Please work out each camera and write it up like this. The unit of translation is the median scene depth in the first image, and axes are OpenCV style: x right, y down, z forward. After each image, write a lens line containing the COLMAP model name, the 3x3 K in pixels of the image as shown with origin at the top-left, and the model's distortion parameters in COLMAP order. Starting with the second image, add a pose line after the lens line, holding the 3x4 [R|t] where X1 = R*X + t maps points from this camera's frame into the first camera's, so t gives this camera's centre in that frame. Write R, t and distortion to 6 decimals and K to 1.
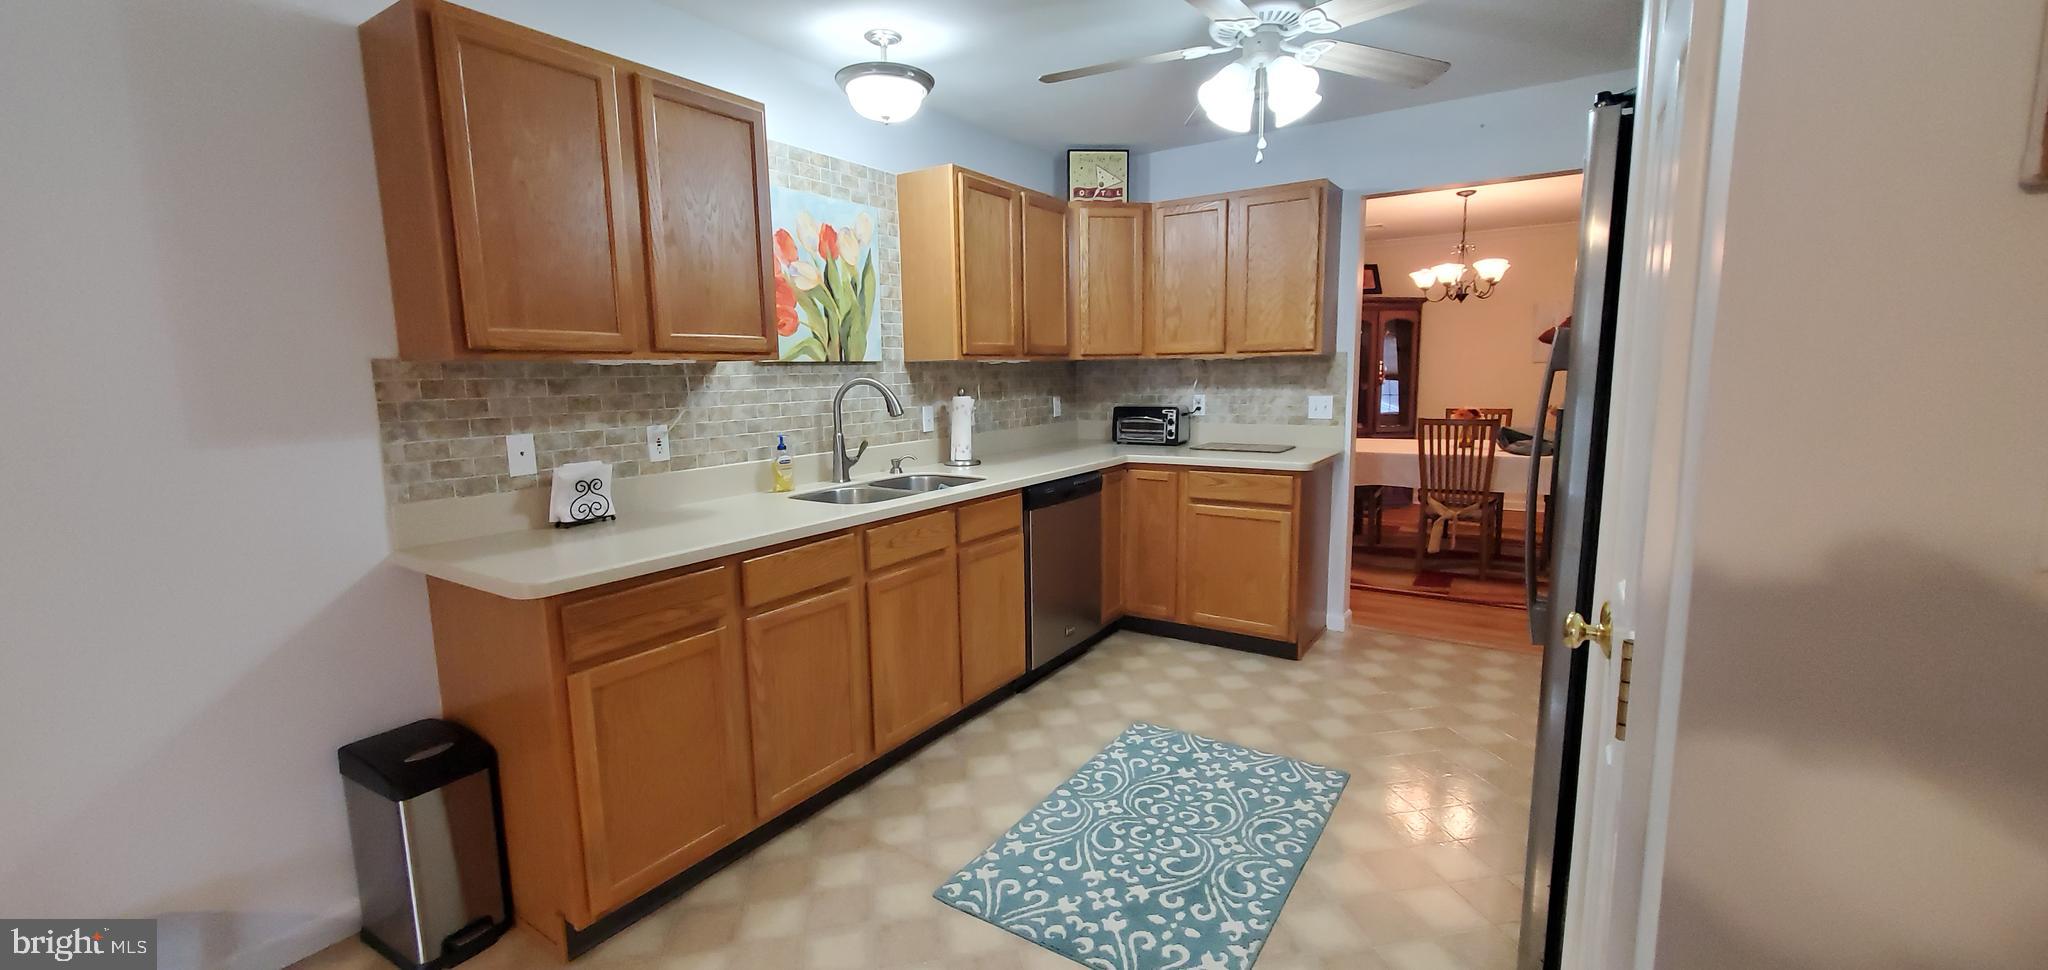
lens RADIAL K [[809.4, 0, 1016.1], [0, 809.4, 485.7], [0, 0, 1]] dist [0.000889, -0.000085]
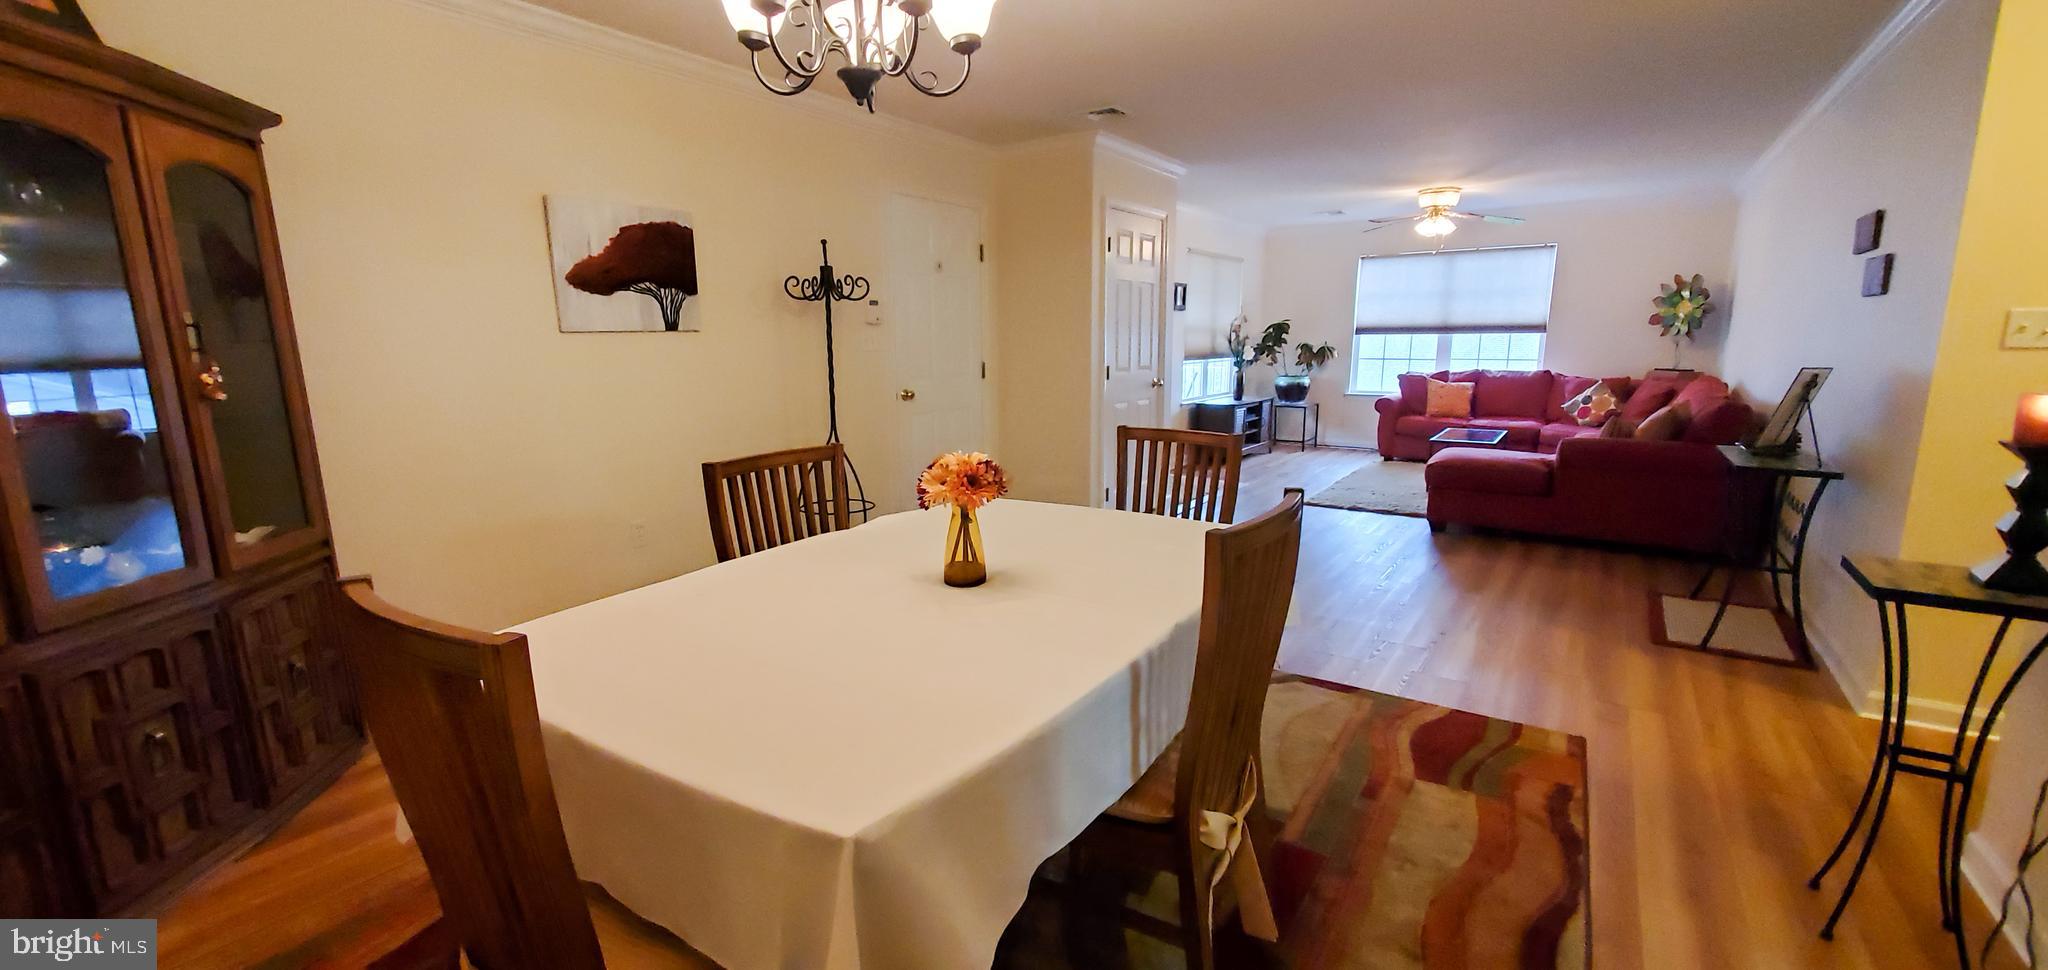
lens RADIAL K [[808.6, 0, 1019.8], [0, 808.6, 486.5], [0, 0, 1]] dist [-0.000101, -0.000699]
pose [[0.030582, -0.165222, 0.985782, 0.441577], [0.149520, 0.975902, 0.158928, -0.232437], [-0.988286, 0.142534, 0.054549, 1.675653]]
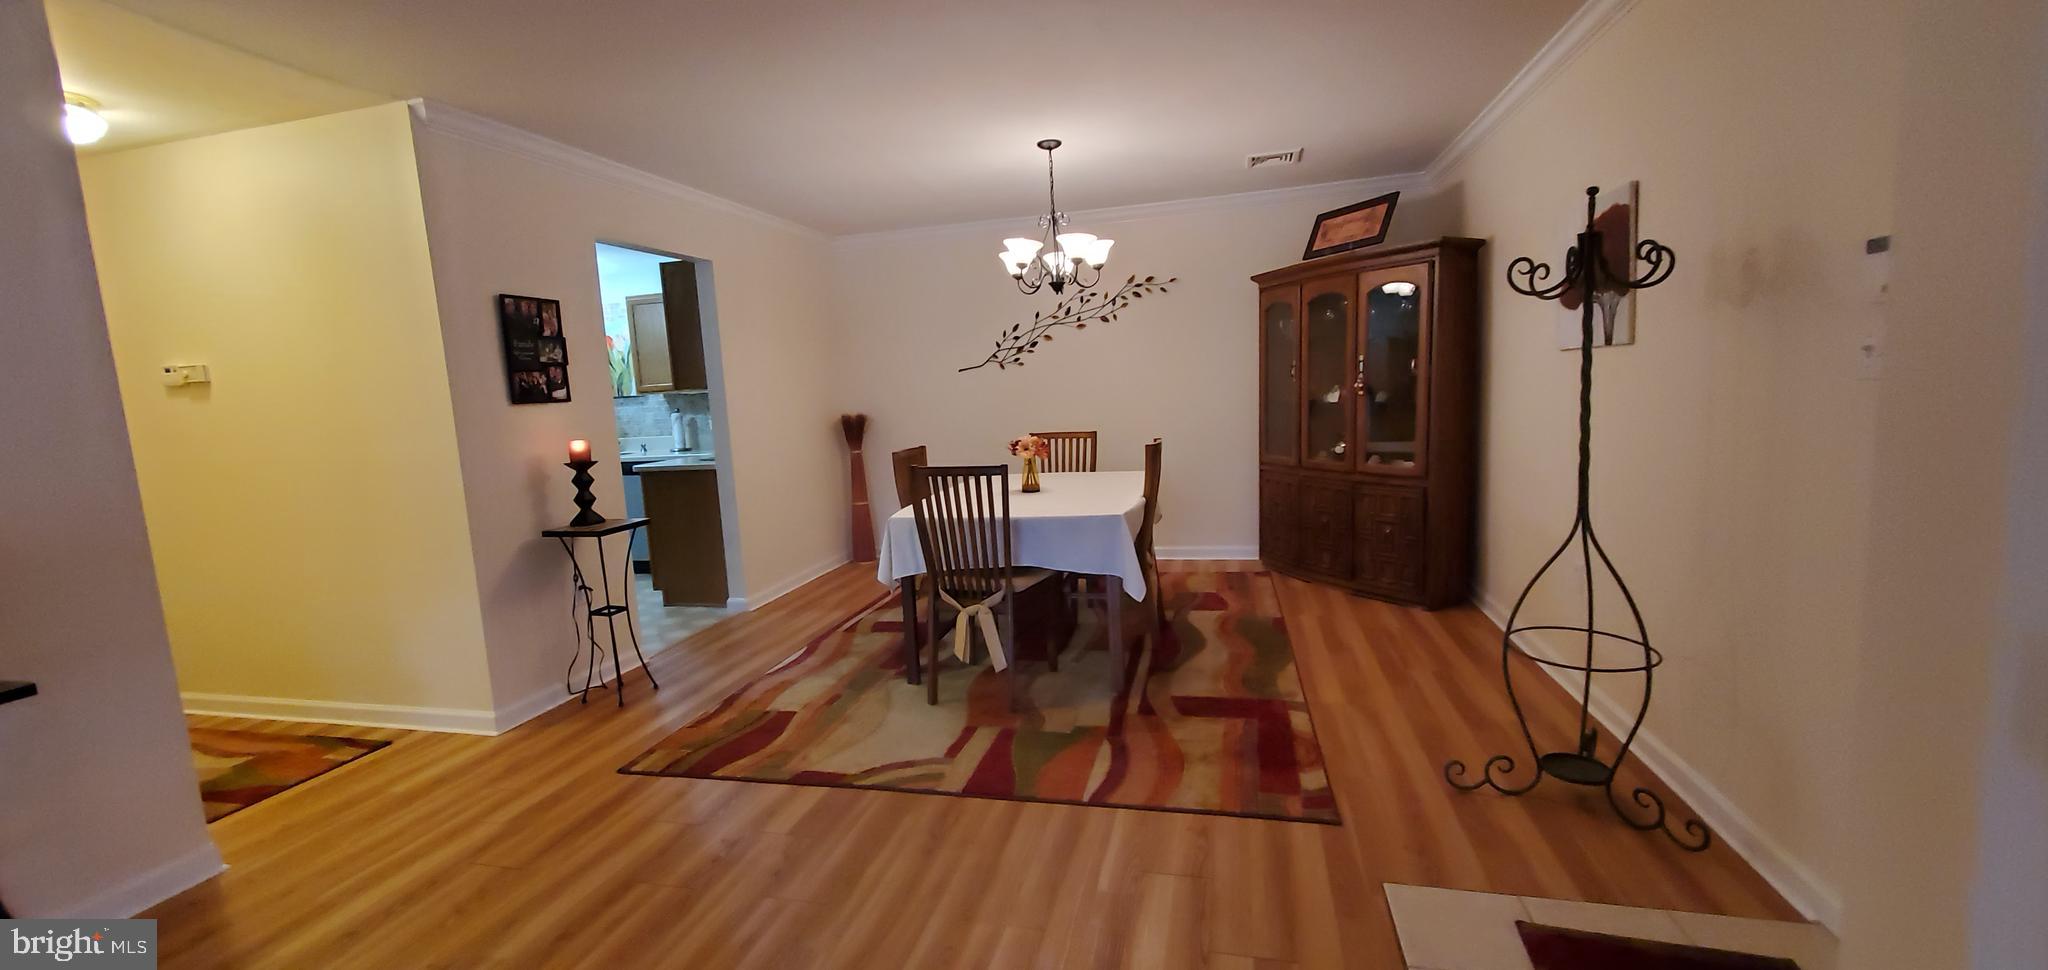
lens RADIAL K [[811.4, 0, 1017.9], [0, 811.4, 485.5], [0, 0, 1]] dist [0.001104, -0.000289]
pose [[0.329721, 0.116747, -0.936832, 2.203028], [-0.085826, 0.991922, 0.093405, -0.213678], [0.940169, 0.049607, 0.337077, 1.291847]]
